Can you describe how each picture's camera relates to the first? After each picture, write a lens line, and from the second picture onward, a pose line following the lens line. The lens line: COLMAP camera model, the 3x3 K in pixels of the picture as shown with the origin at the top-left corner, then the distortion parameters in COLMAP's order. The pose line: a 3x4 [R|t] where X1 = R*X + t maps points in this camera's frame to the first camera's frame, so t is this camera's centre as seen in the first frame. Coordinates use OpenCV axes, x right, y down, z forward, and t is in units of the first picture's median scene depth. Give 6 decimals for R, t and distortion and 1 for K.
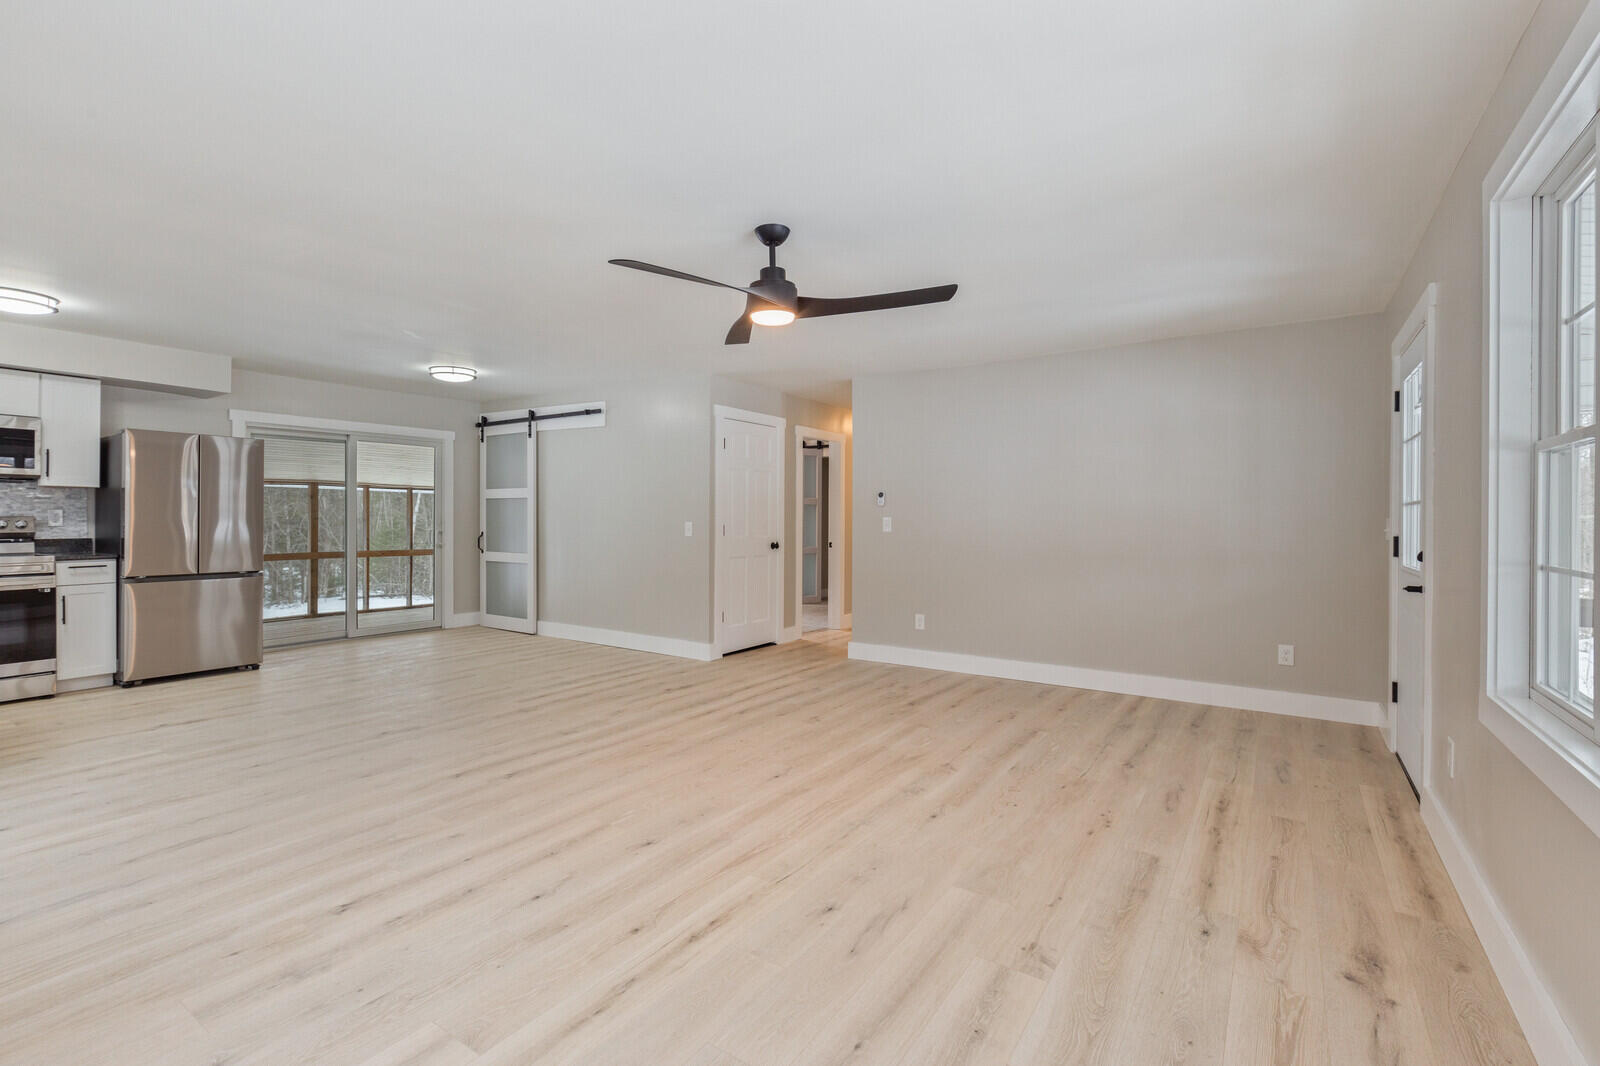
lens RADIAL K [[723.0, 0, 787.5], [0, 723.0, 519.2], [0, 0, 1]] dist [0.002327, -0.000841]
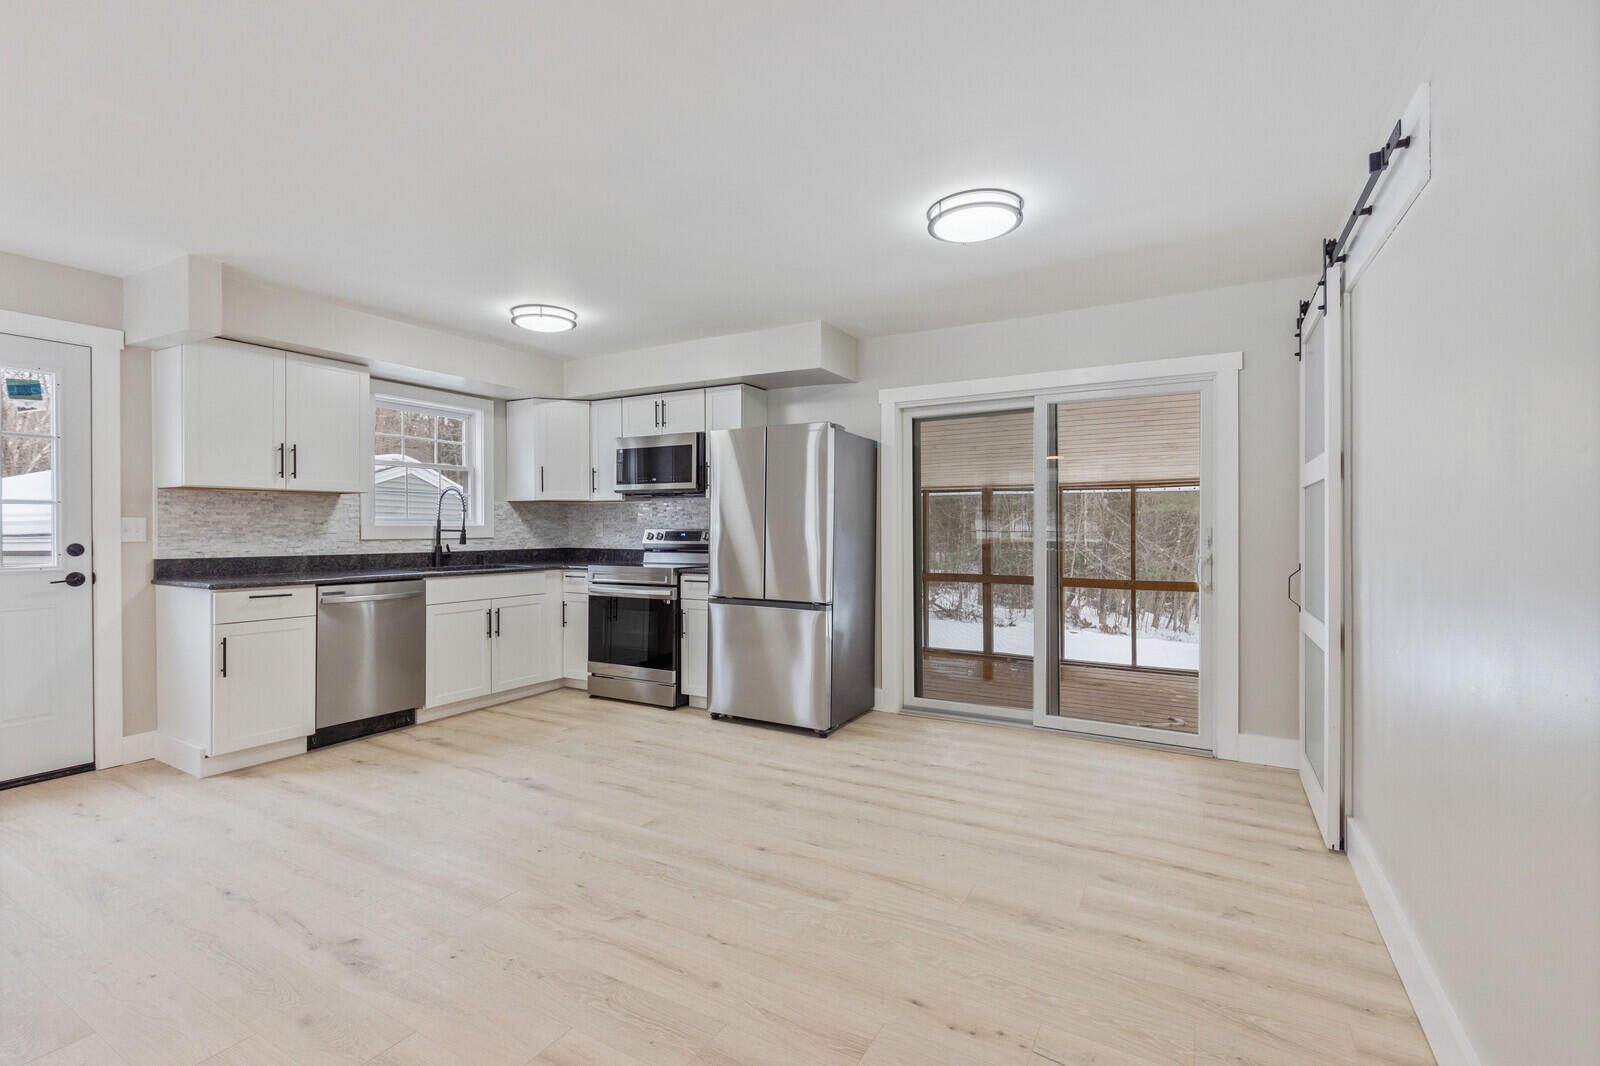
lens RADIAL K [[723.0, 0, 774.9], [0, 723.0, 530.9], [0, 0, 1]] dist [0.002327, -0.000841]
pose [[0.070378, 0.000236, -0.997520, -0.015822], [-0.003003, 0.999995, 0.000025, -0.002061], [0.997516, 0.002994, 0.070378, 1.433096]]
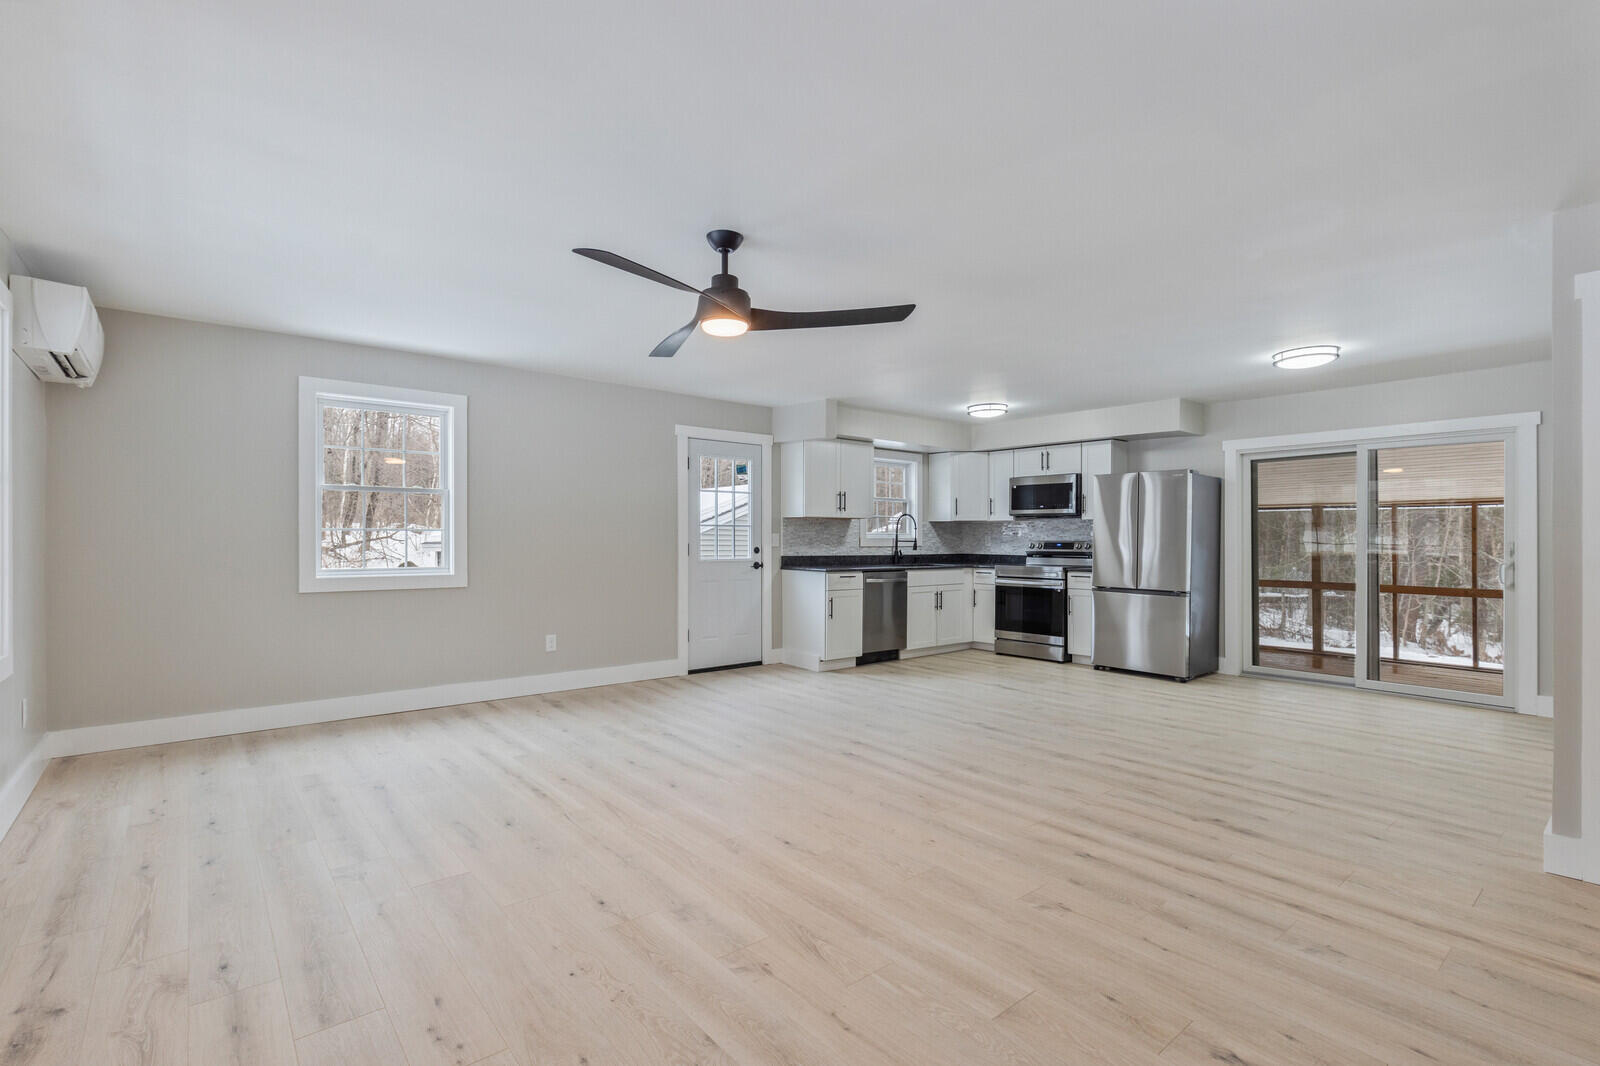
lens RADIAL K [[723.0, 0, 781.4], [0, 723.0, 536.4], [0, 0, 1]] dist [0.002327, -0.000841]
pose [[-0.279305, -0.007194, -0.960176, 0.757132], [-0.007620, 0.999957, -0.005276, -0.000694], [0.960172, 0.005843, -0.279348, 1.152619]]
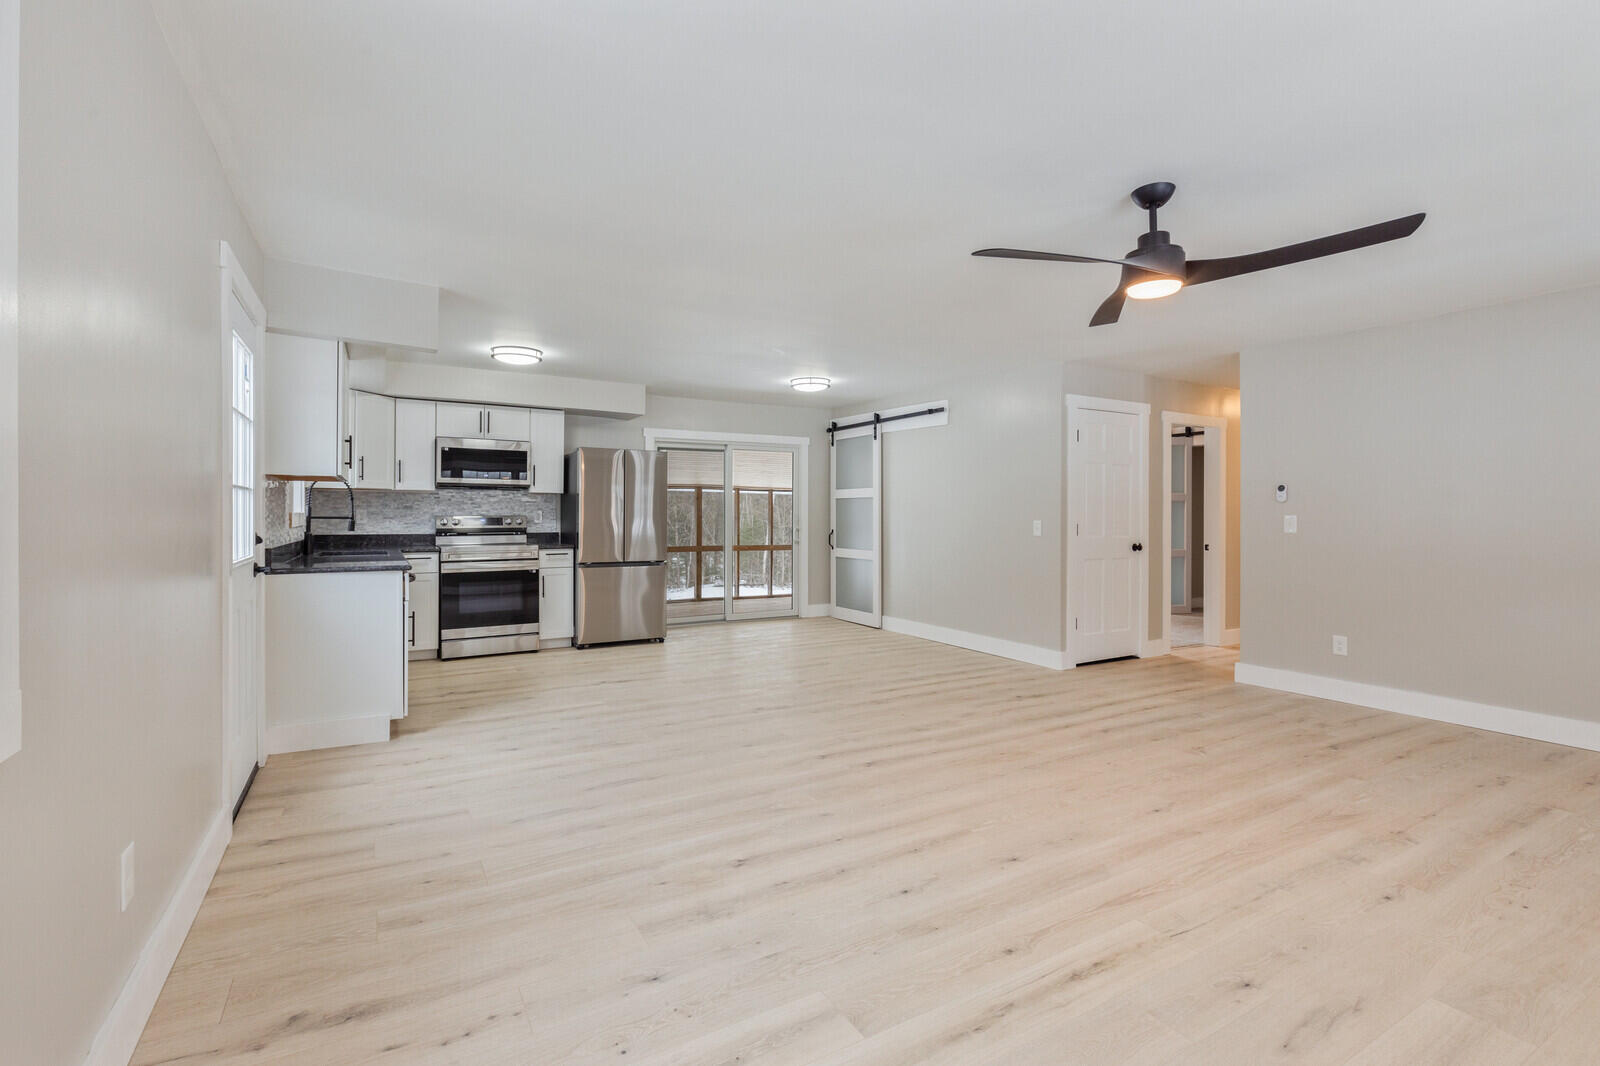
lens RADIAL K [[723.0, 0, 787.4], [0, 723.0, 518.0], [0, 0, 1]] dist [0.002327, -0.000841]
pose [[0.900445, -0.000021, -0.434971, -0.034478], [0.000349, 1.000000, 0.000674, -0.000804], [0.434971, -0.000759, 0.900444, 0.010251]]
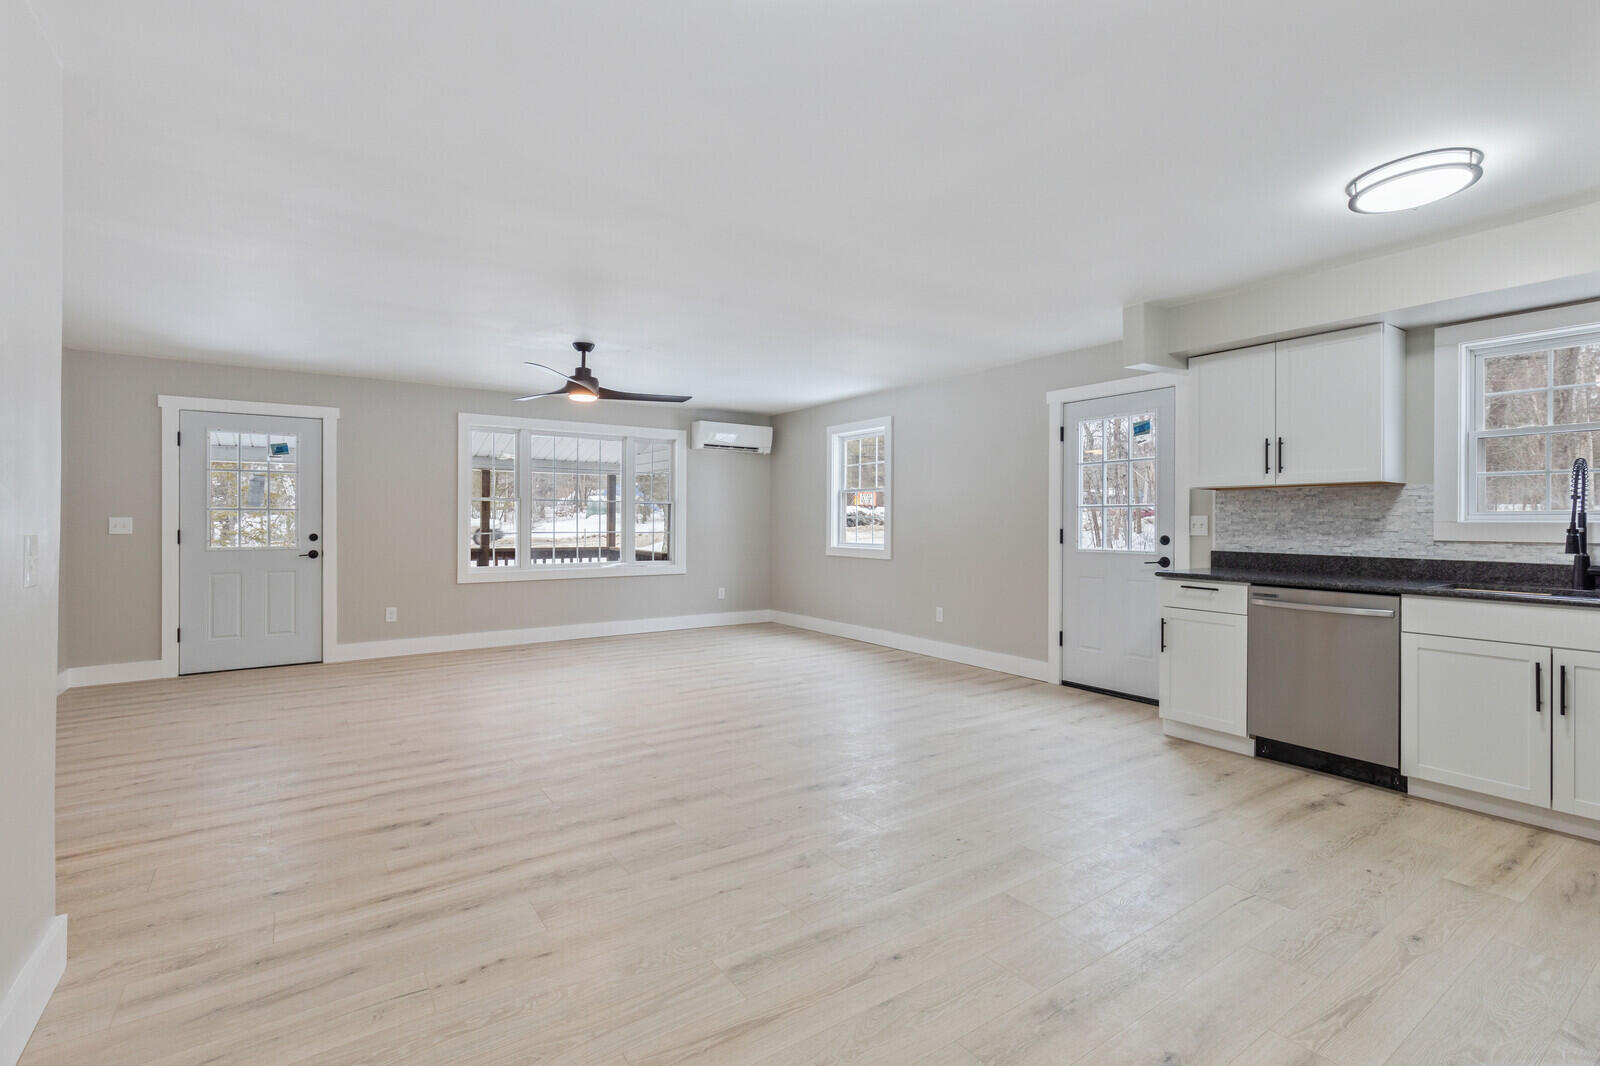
lens RADIAL K [[723.0, 0, 797.3], [0, 723.0, 518.7], [0, 0, 1]] dist [0.002327, -0.000841]
pose [[-0.937869, -0.006535, 0.346928, -0.893056], [-0.007337, 0.999973, -0.000996, -0.006840], [-0.346912, -0.003480, -0.937891, 2.027354]]
